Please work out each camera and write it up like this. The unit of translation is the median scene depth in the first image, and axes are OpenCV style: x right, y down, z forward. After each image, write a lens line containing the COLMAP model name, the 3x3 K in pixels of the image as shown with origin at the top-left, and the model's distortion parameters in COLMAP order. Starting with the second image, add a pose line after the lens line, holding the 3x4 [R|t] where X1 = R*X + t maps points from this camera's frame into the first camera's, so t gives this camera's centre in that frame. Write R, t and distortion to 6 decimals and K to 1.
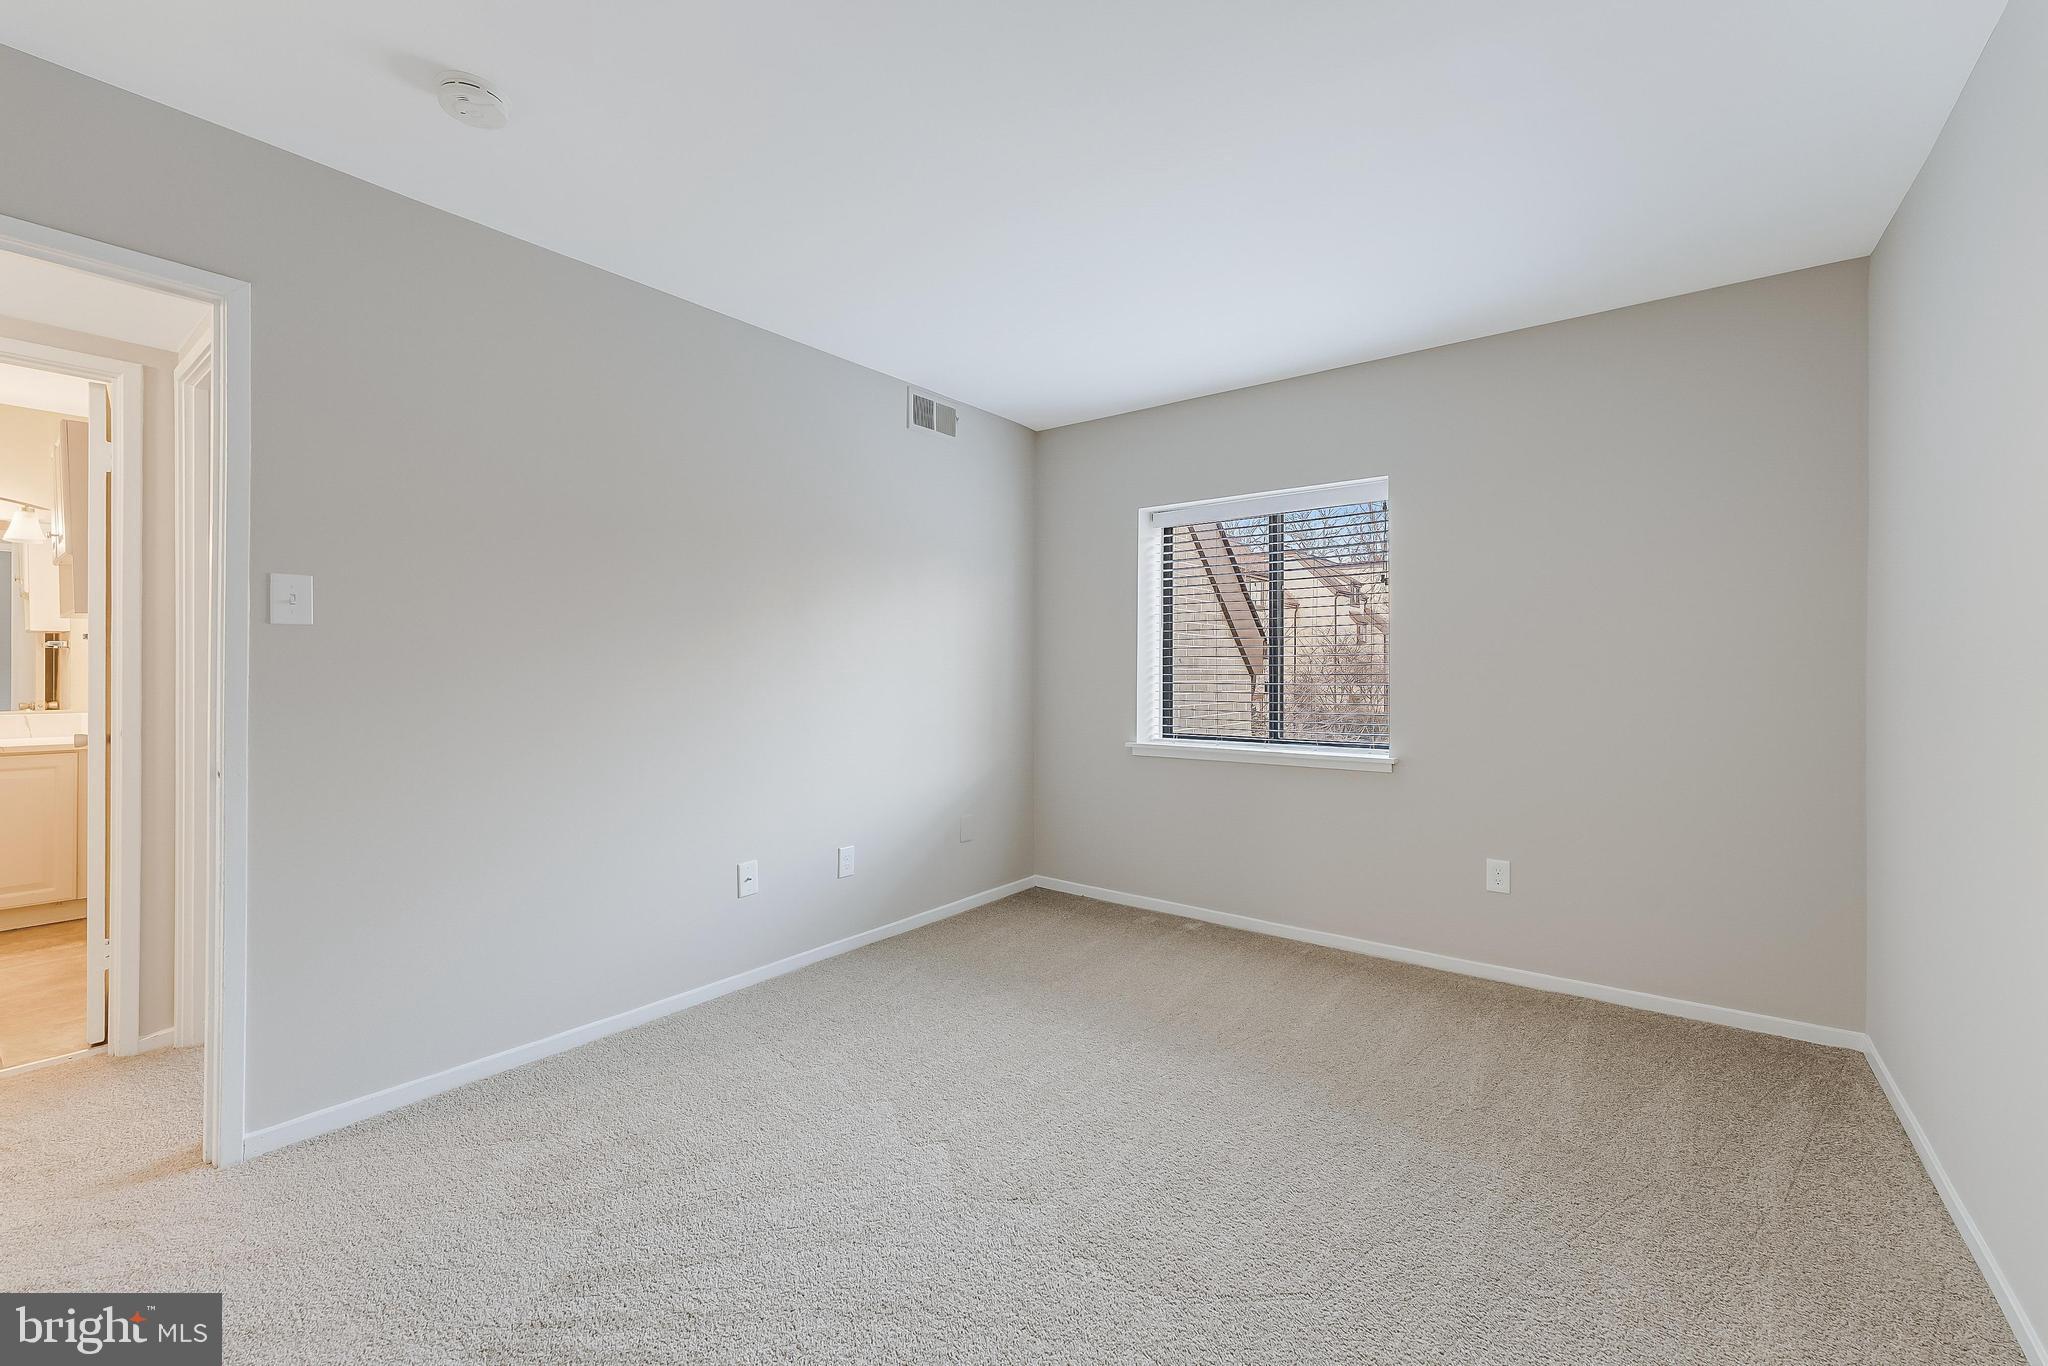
lens RADIAL K [[822.6, 0, 1039.7], [0, 822.6, 679.3], [0, 0, 1]] dist [-0.001192, 0.000090]
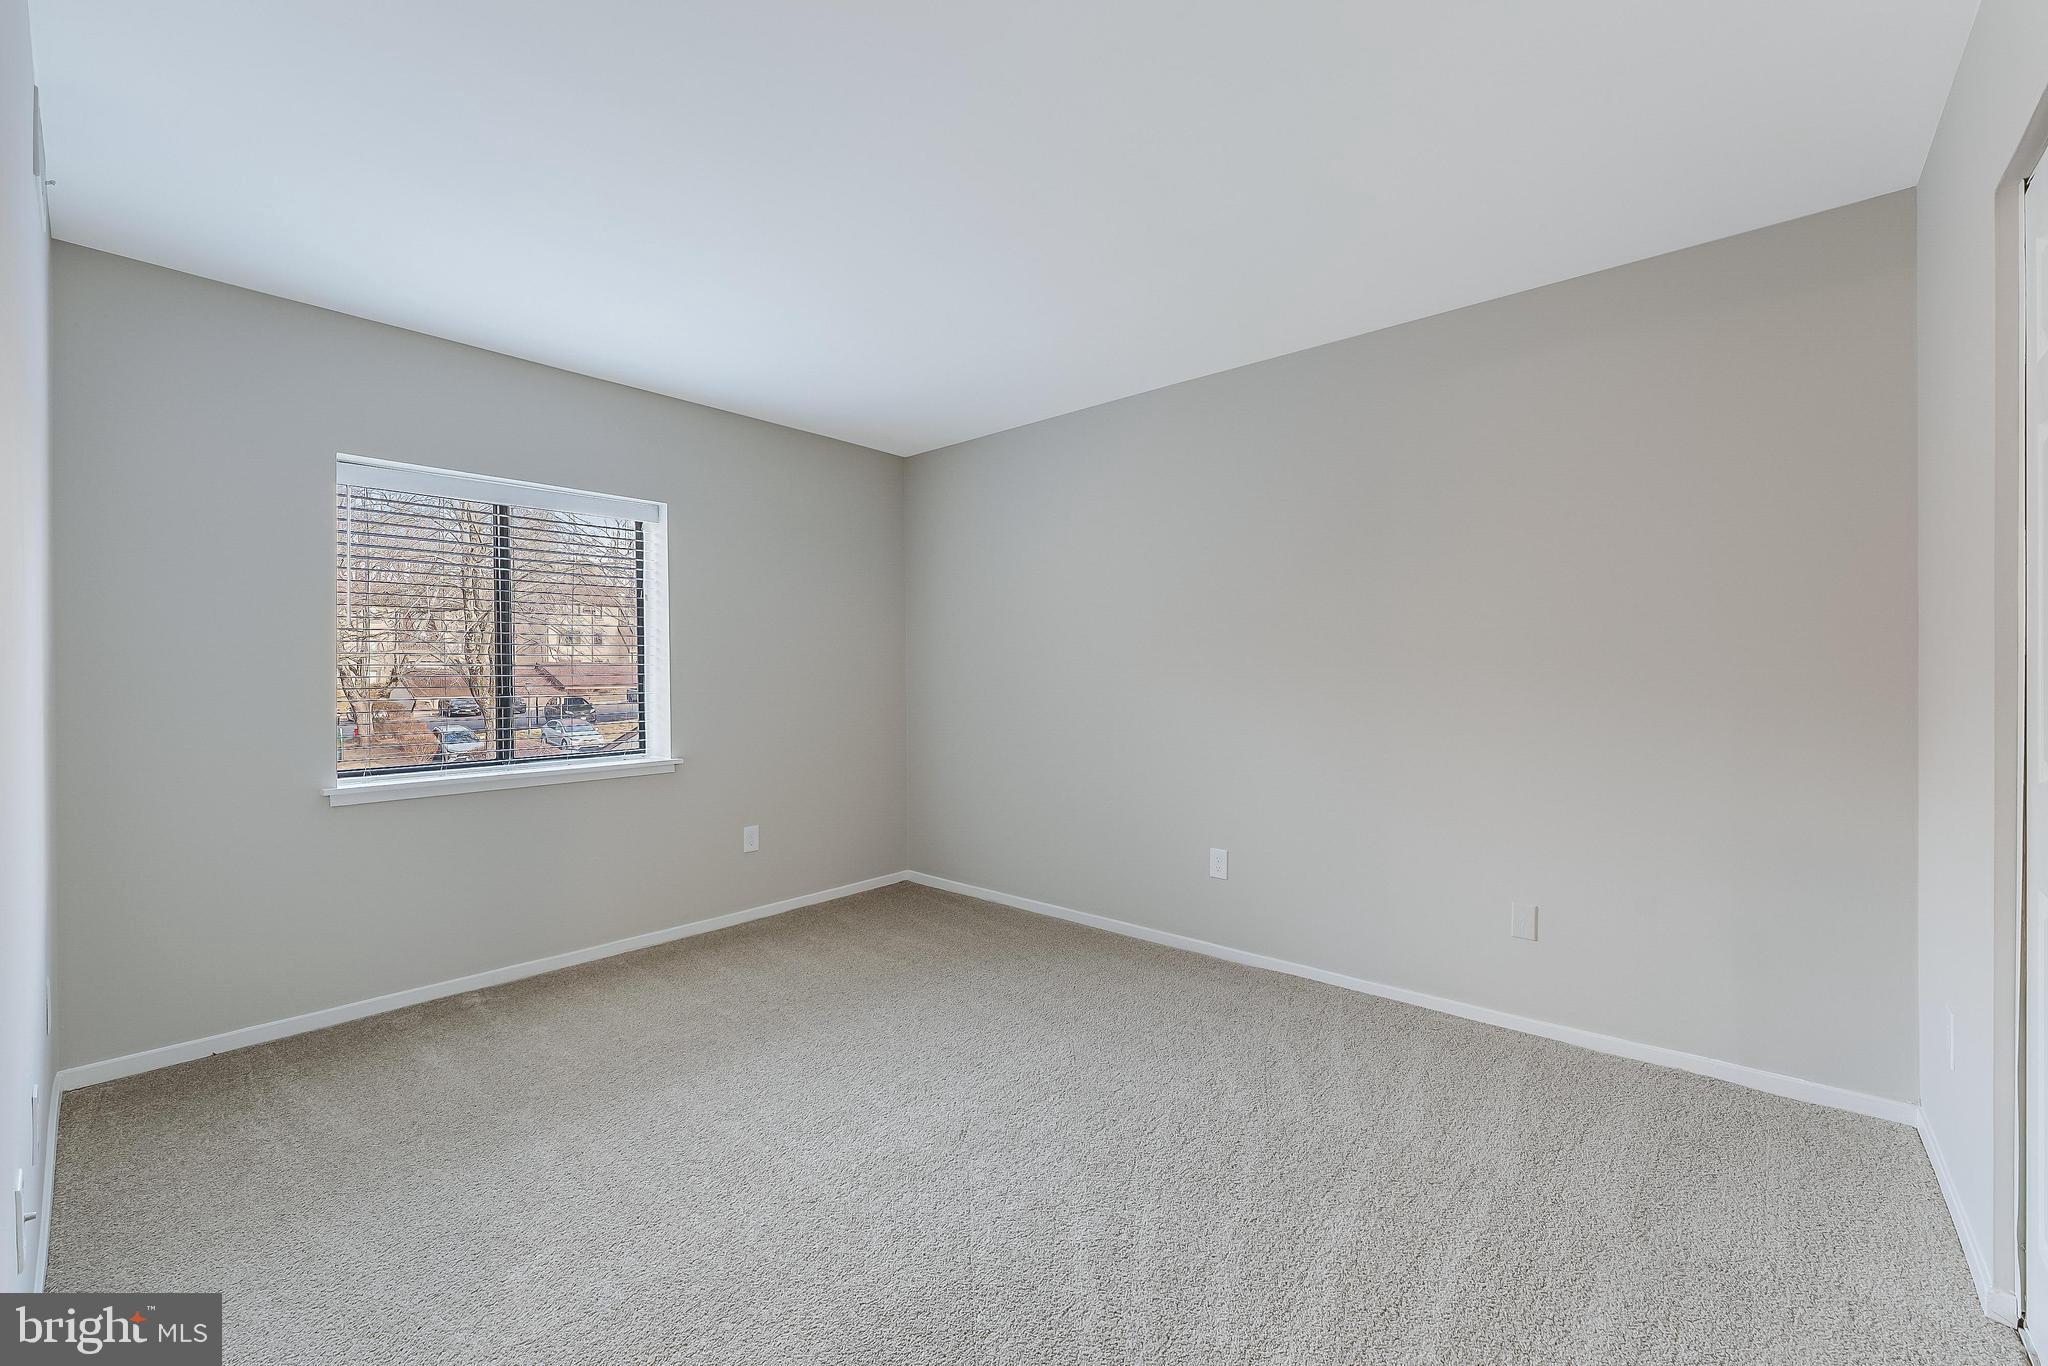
lens RADIAL K [[822.6, 0, 1011.9], [0, 822.6, 683.6], [0, 0, 1]] dist [-0.001192, 0.000090]
pose [[0.060449, -0.007113, 0.998146, -0.615099], [0.017997, 0.999820, 0.006035, -0.004855], [-0.998009, 0.017598, 0.060566, 0.442177]]
